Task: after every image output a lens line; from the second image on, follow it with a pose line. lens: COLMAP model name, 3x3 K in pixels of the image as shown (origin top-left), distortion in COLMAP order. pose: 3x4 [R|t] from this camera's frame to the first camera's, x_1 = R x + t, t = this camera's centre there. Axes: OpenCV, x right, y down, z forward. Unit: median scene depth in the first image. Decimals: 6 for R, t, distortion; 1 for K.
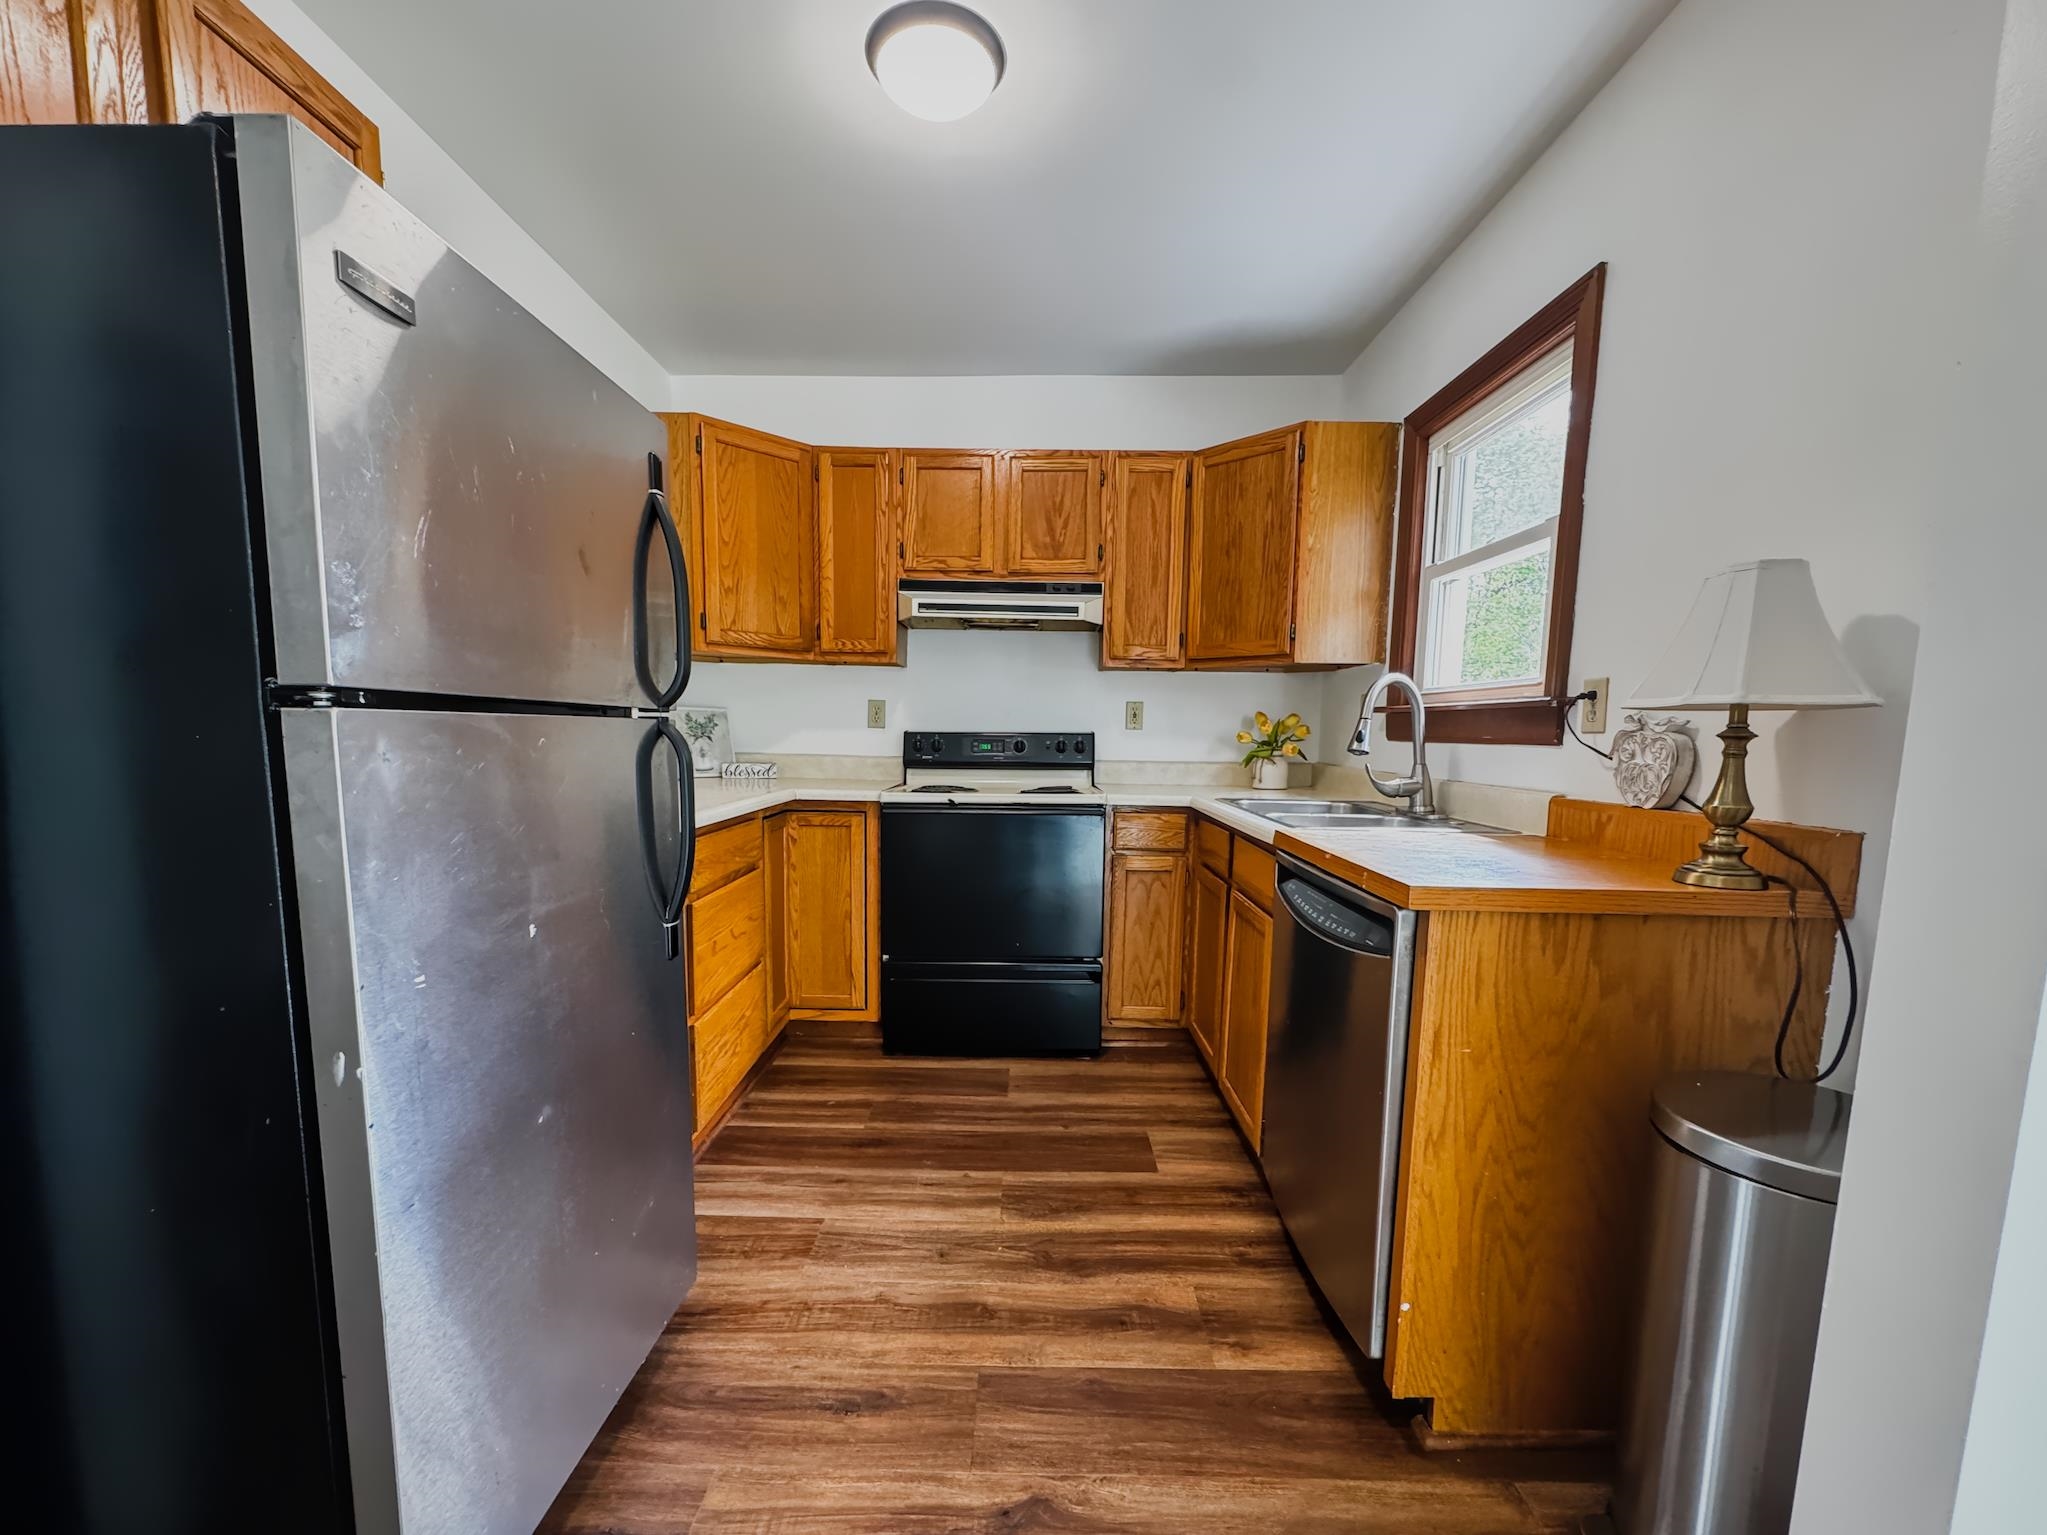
lens RADIAL K [[829.1, 0, 1009.5], [0, 829.1, 832.7], [0, 0, 1]] dist [-0.003893, 0.000505]
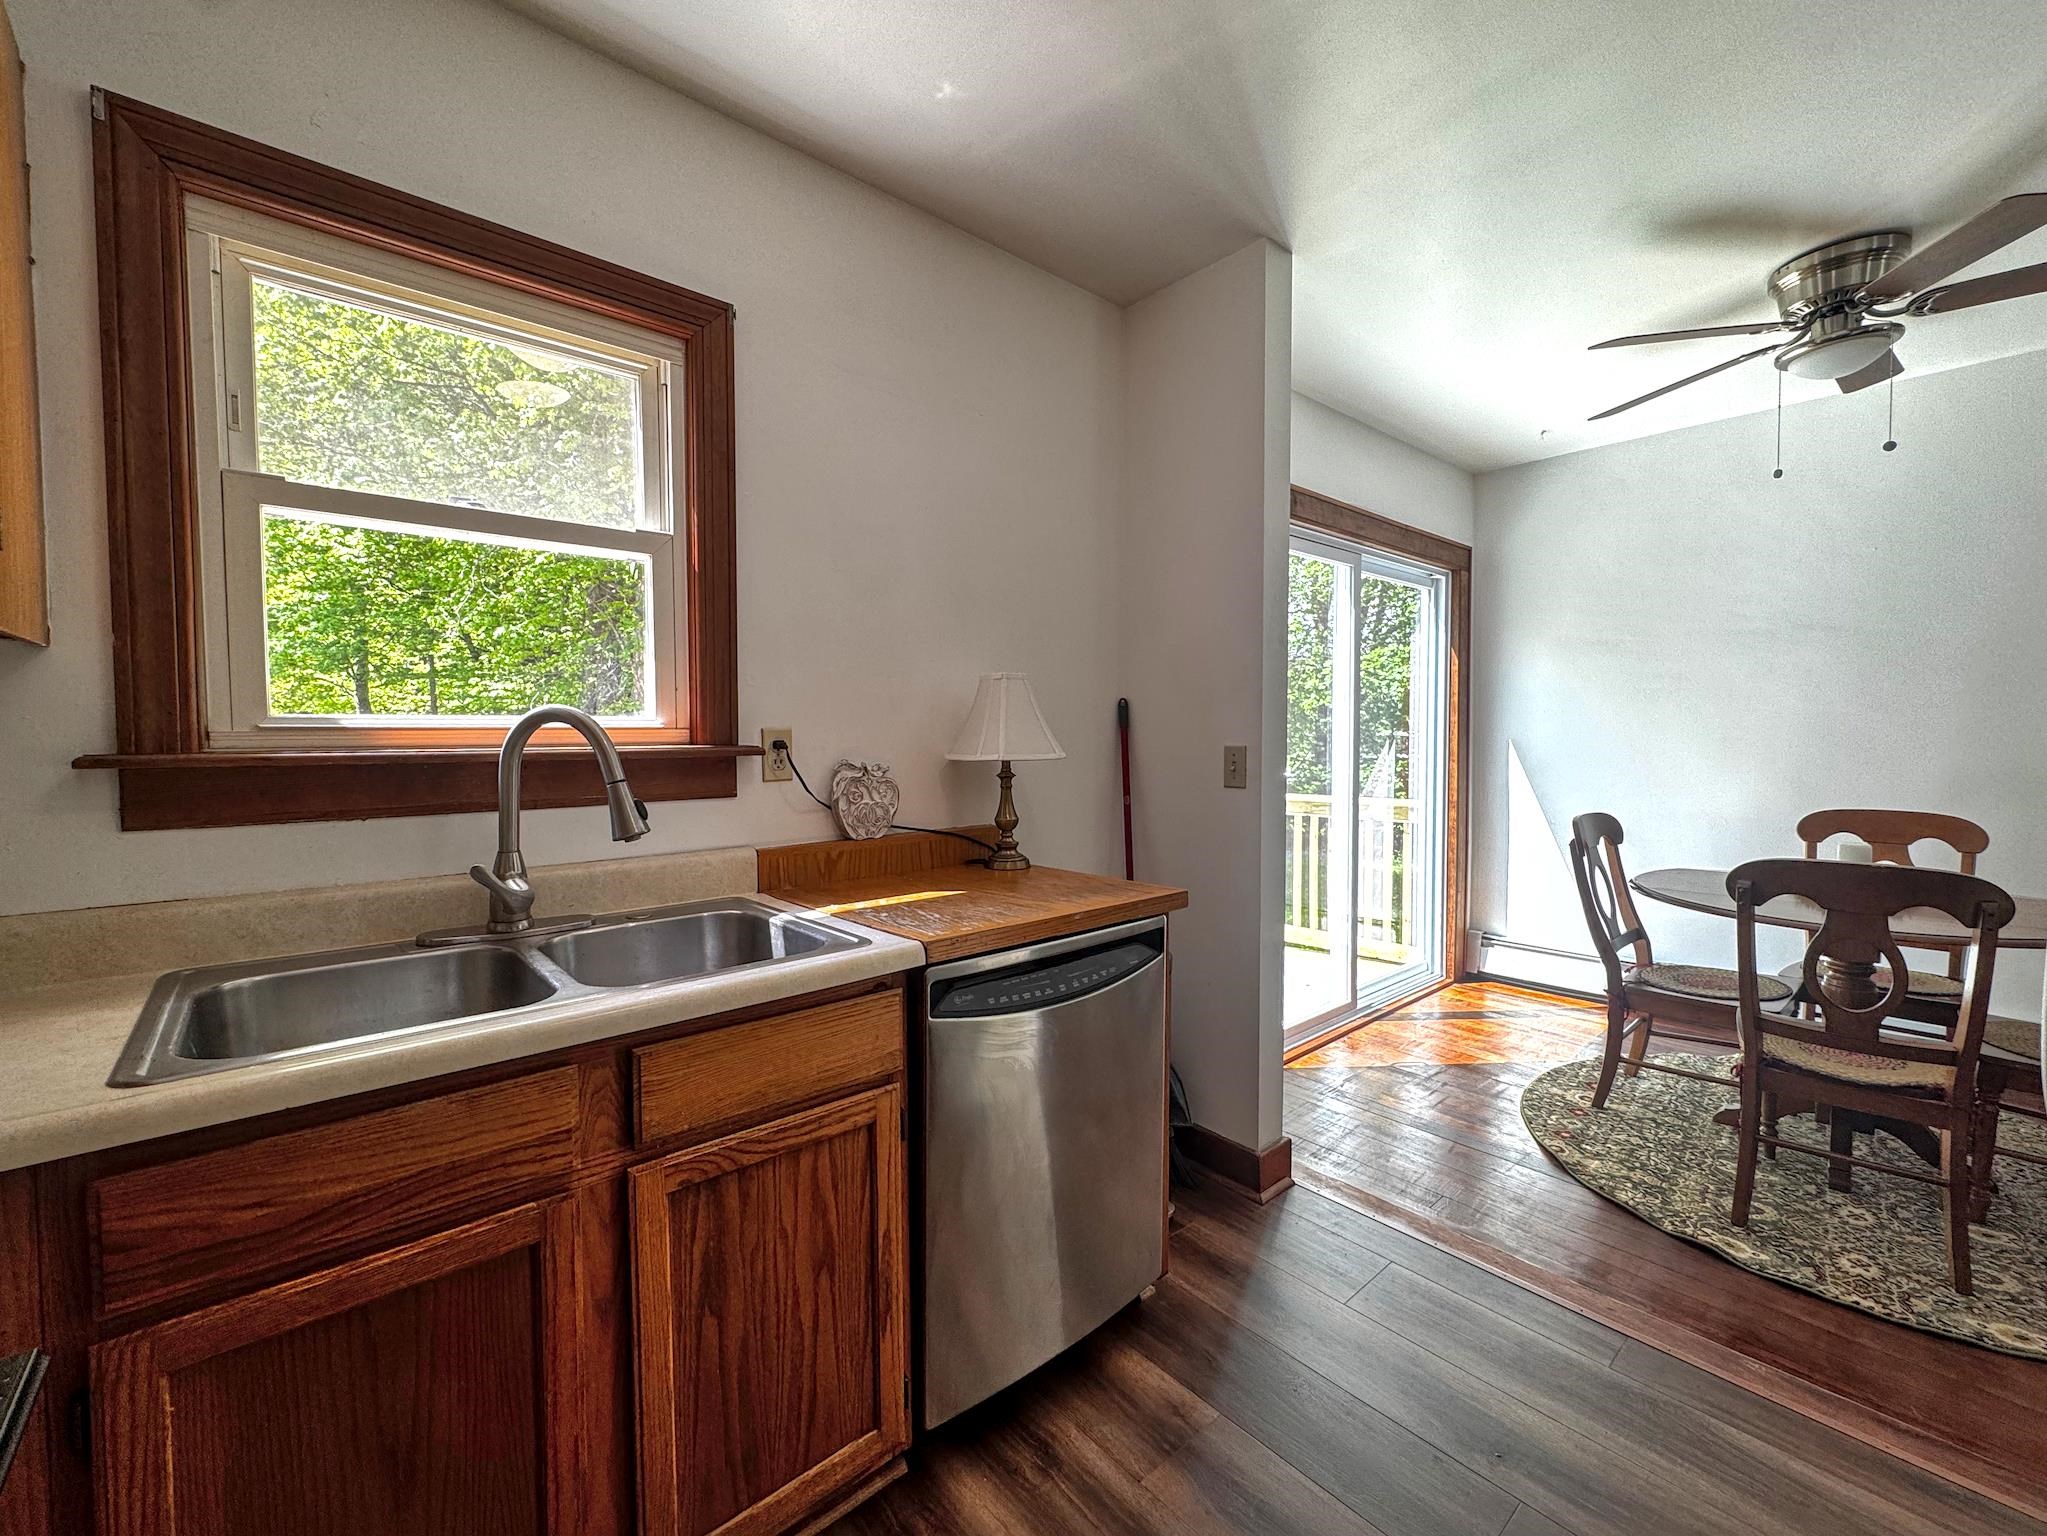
lens RADIAL K [[829.1, 0, 1013.7], [0, 829.1, 767.1], [0, 0, 1]] dist [-0.003893, 0.000505]
pose [[-0.659234, -0.042830, 0.750717, -0.159971], [0.087626, 0.987199, 0.133269, -0.154804], [-0.746815, 0.153638, -0.647042, 0.899171]]
